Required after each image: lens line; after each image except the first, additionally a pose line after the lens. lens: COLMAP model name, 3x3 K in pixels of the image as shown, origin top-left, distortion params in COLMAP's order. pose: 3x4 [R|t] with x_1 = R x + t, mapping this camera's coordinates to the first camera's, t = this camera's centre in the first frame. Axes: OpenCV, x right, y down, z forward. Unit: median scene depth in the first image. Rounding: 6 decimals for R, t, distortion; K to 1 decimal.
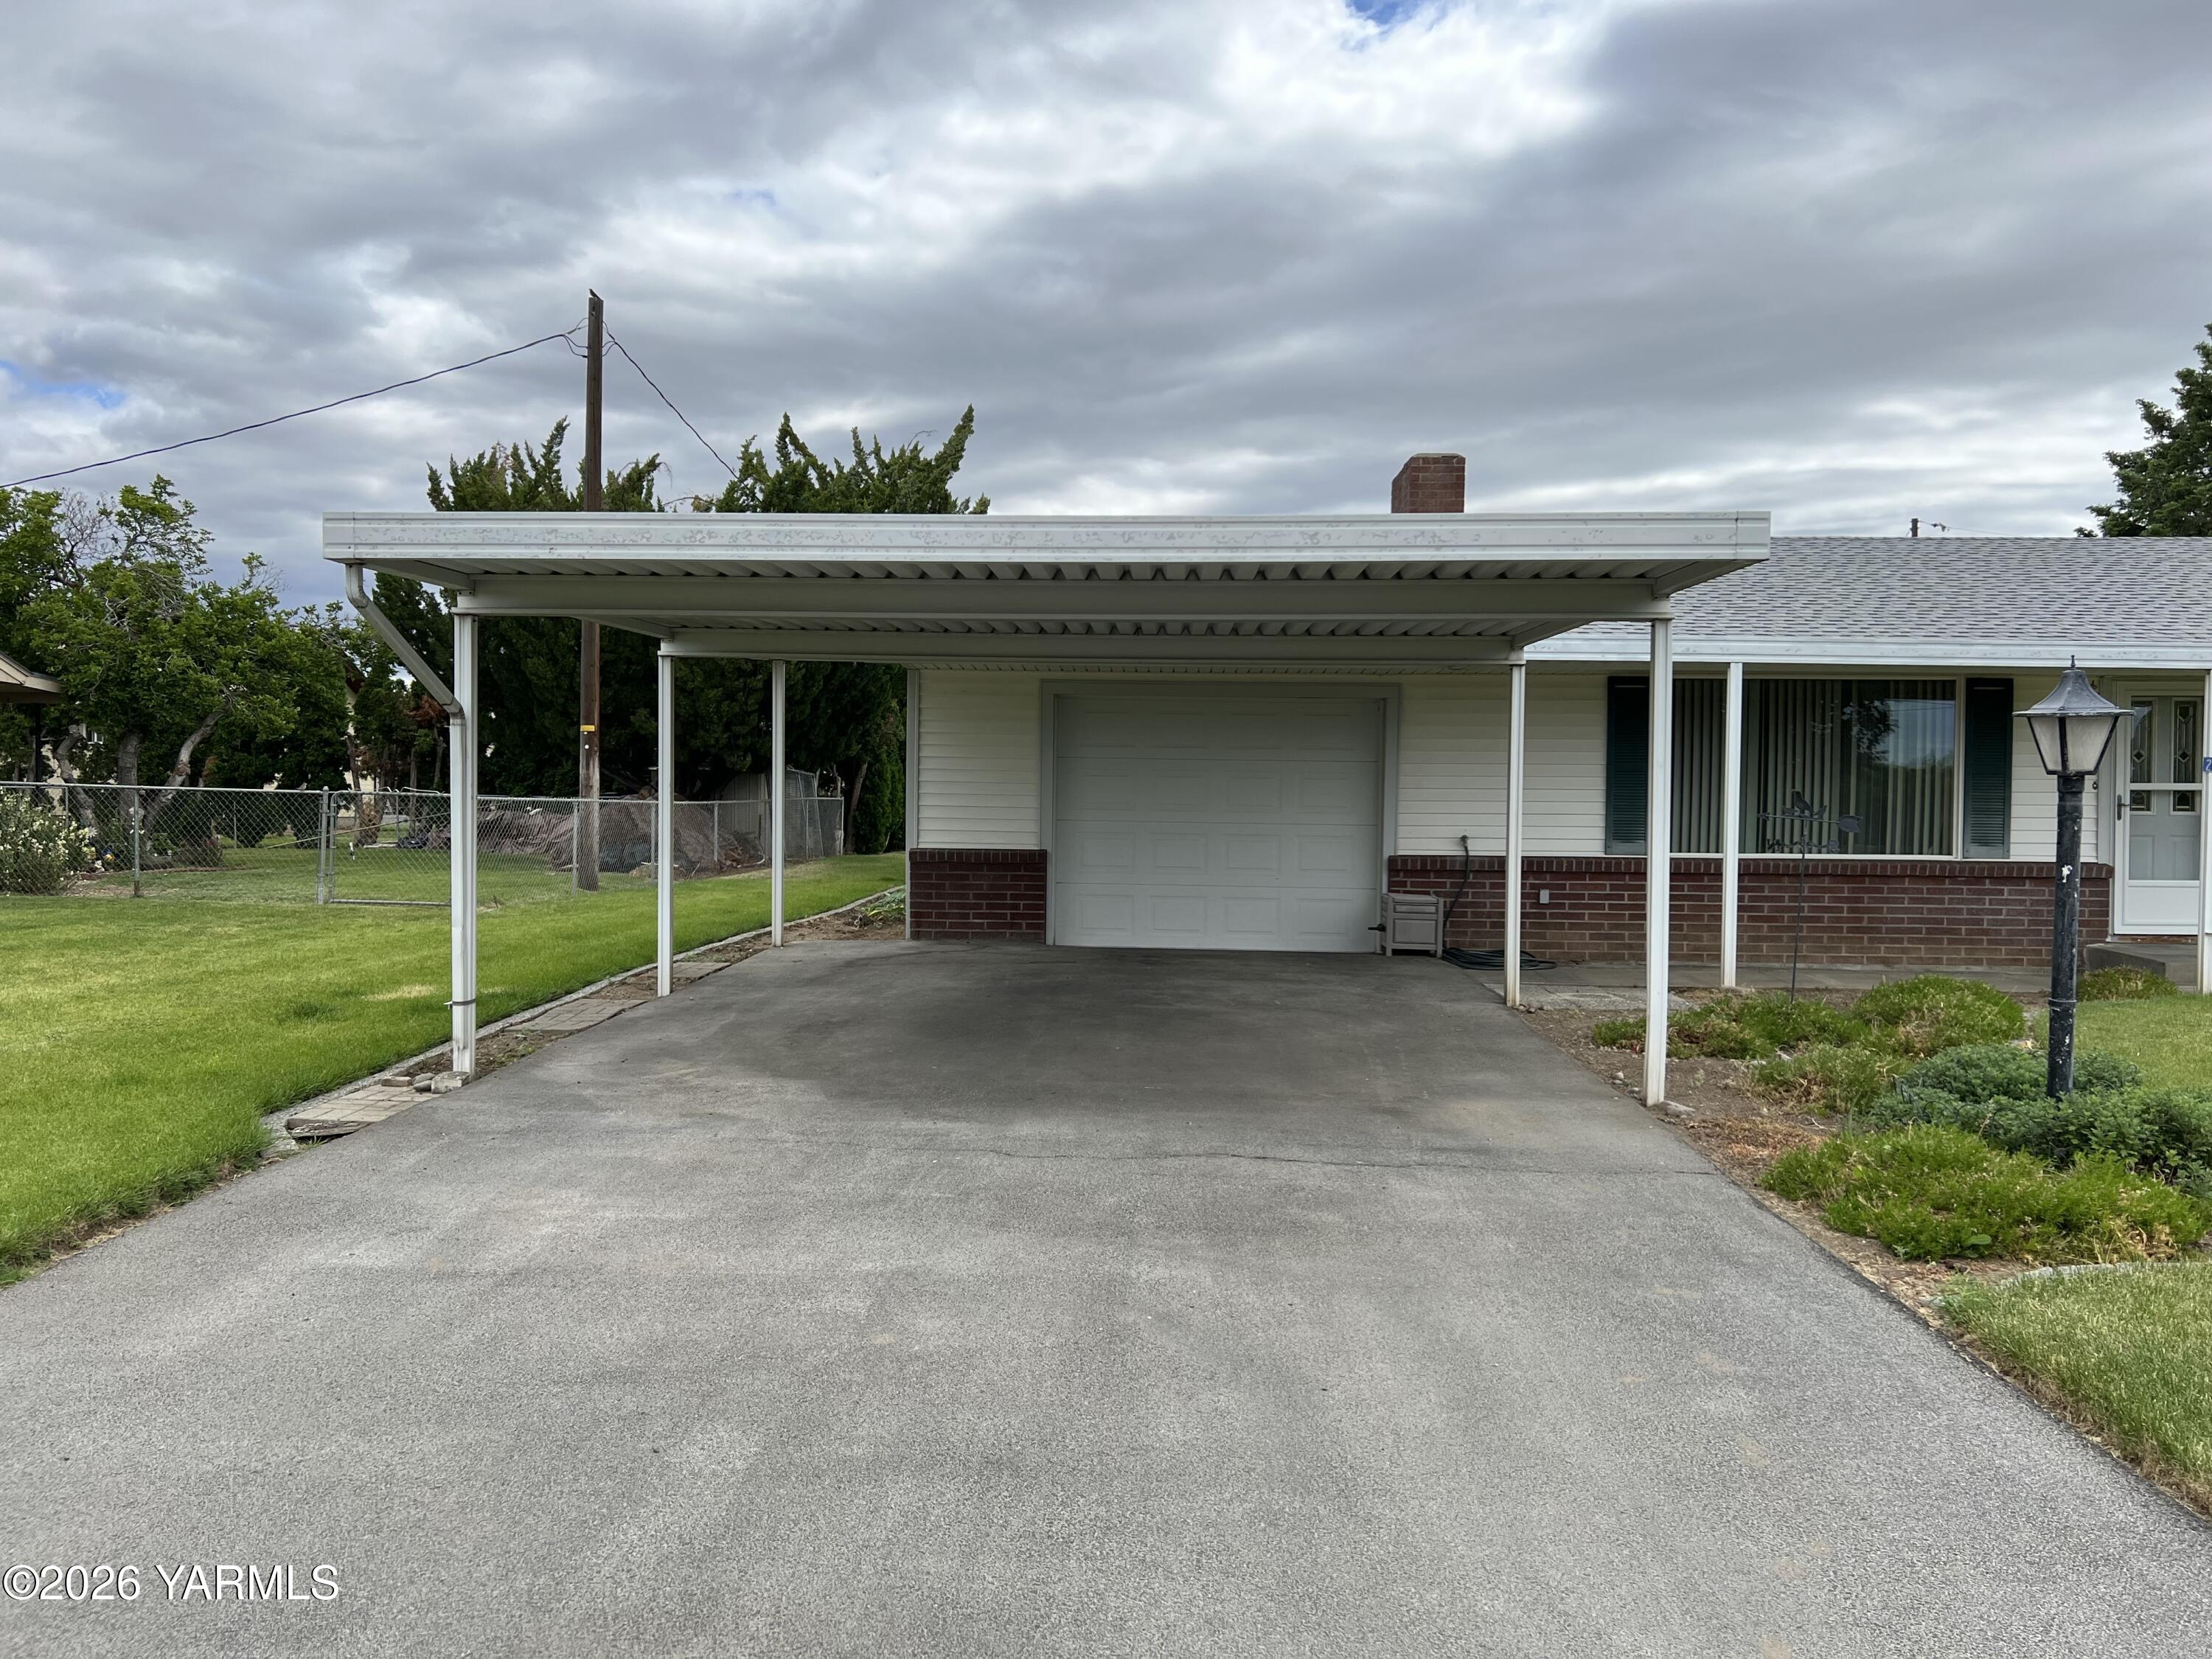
lens RADIAL K [[1656.0, 0, 1106.0], [0, 1656.0, 829.5], [0, 0, 1]] dist [0.059961, -0.078947]
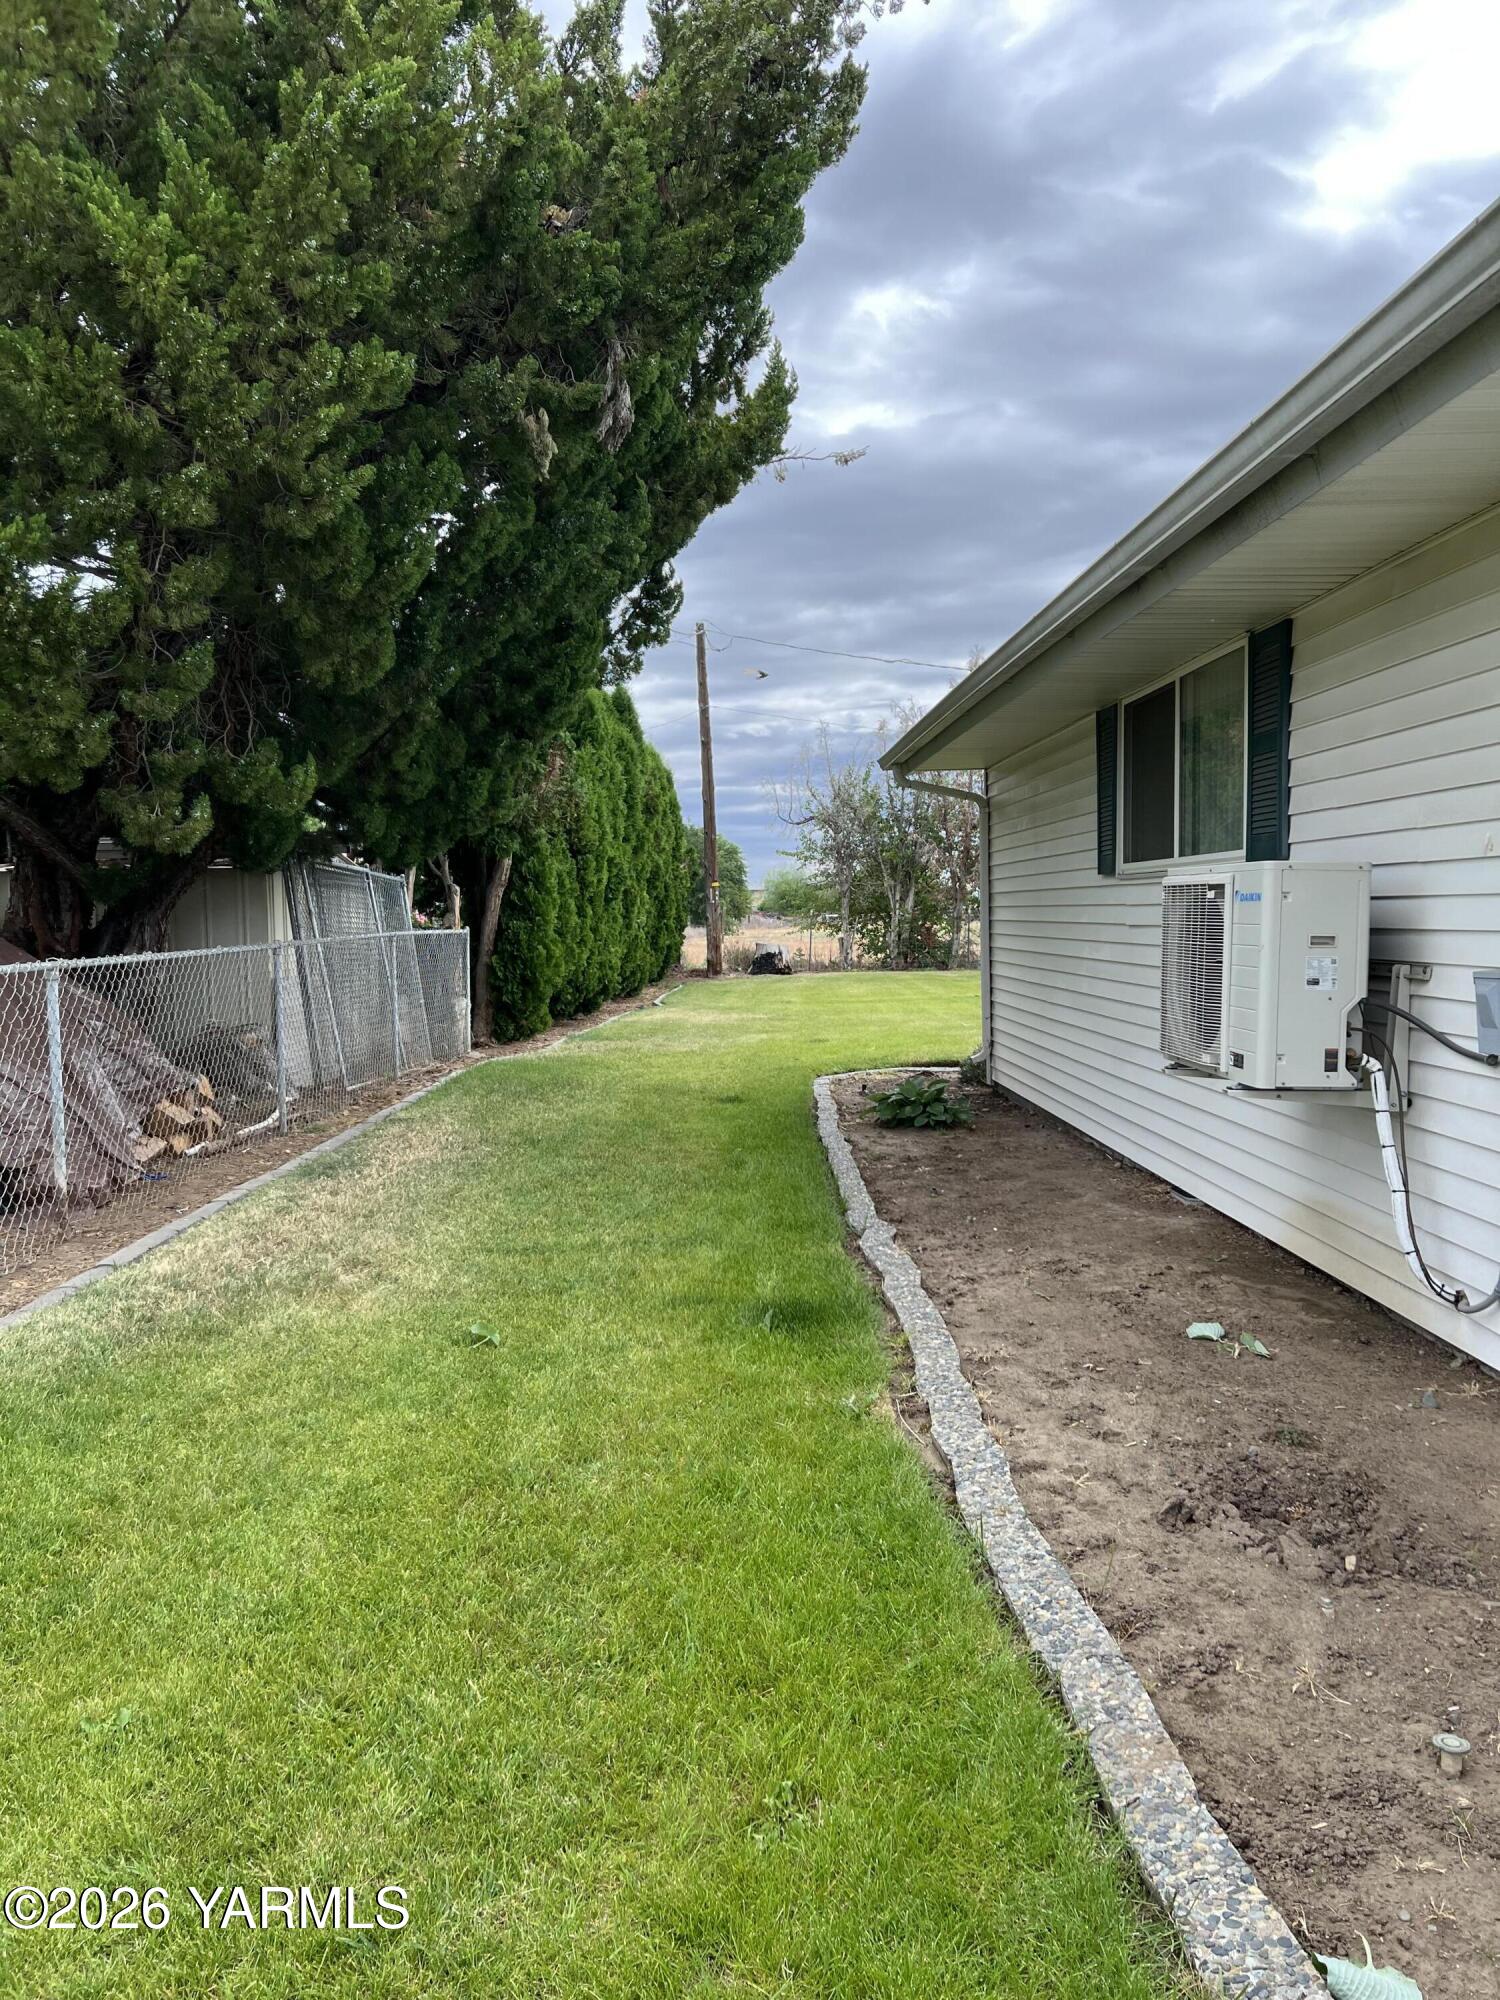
lens RADIAL K [[1497.3, 0, 750.0], [0, 1497.3, 1000.0], [0, 0, 1]] dist [0.059961, -0.078947]
pose [[0.997323, -0.039497, 0.061545, -0.154209], [0.037265, 0.998620, 0.036999, -0.017172], [-0.062922, -0.034607, 0.997418, 0.832121]]
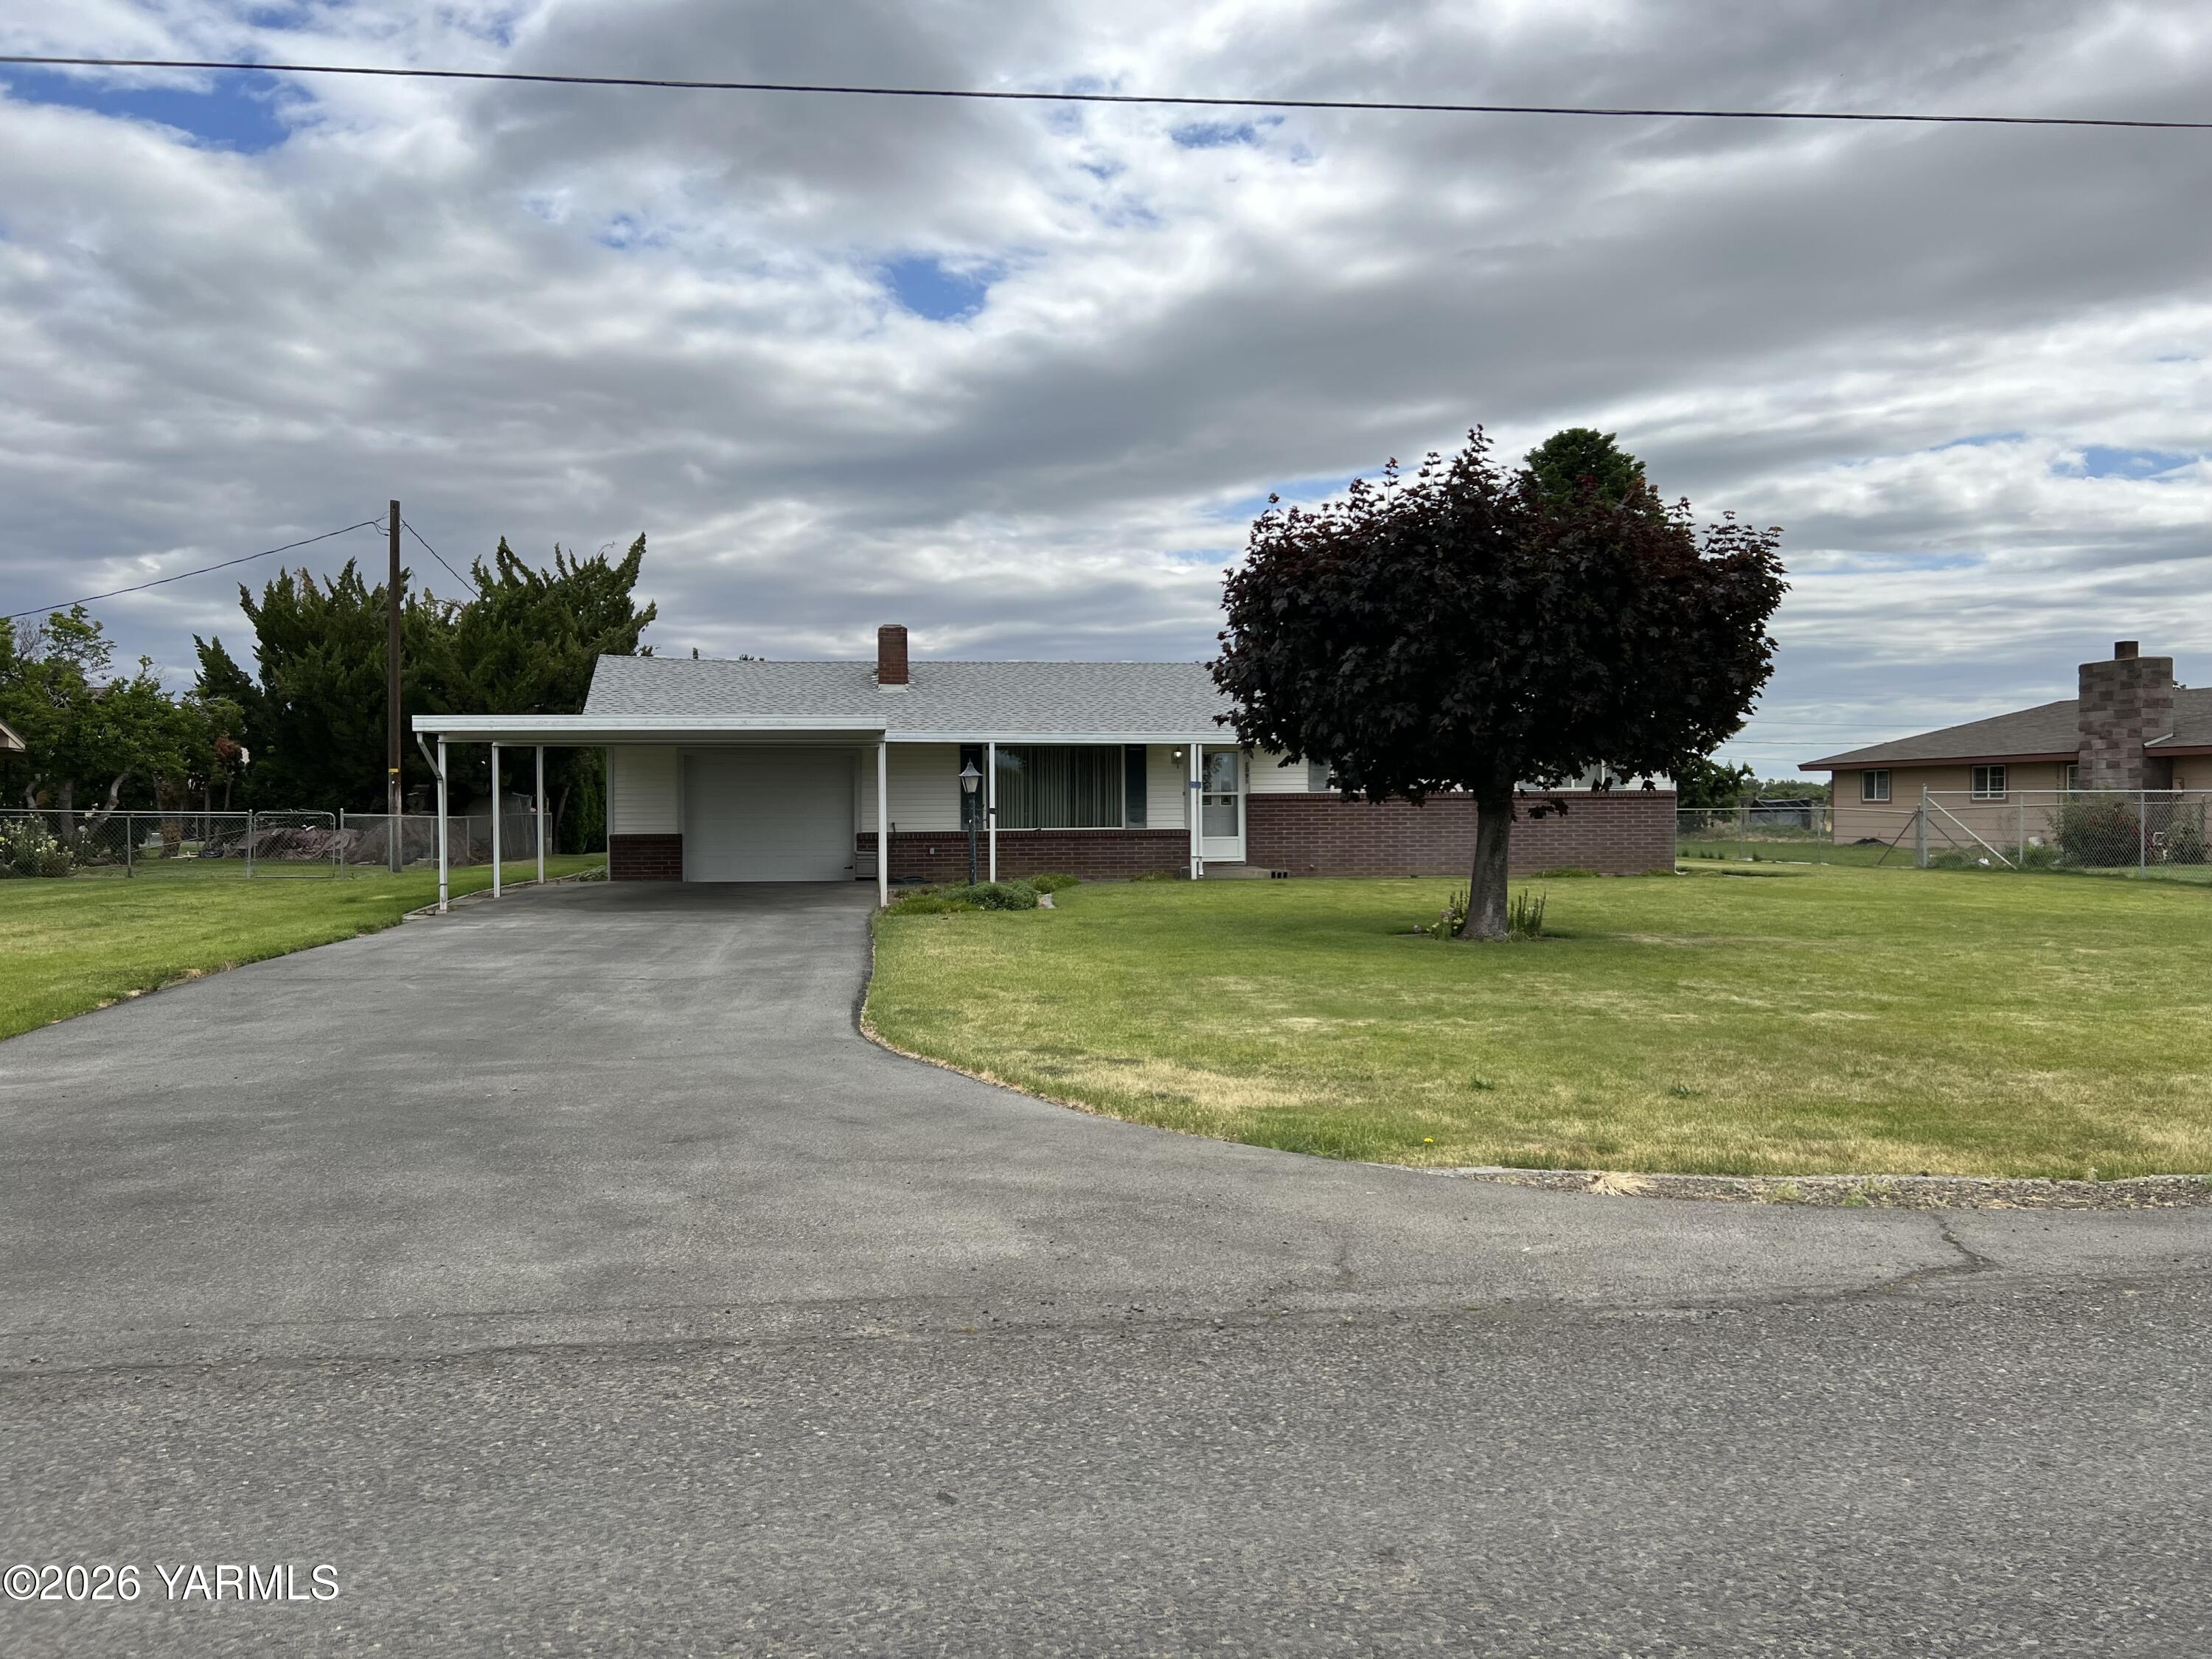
lens RADIAL K [[1656.0, 0, 1106.0], [0, 1656.0, 829.5], [0, 0, 1]] dist [0.059961, -0.078947]
pose [[0.983515, -0.020086, 0.179710, 0.065890], [0.021688, 0.999741, -0.006953, 0.019806], [-0.179523, 0.010736, 0.983695, -0.653098]]
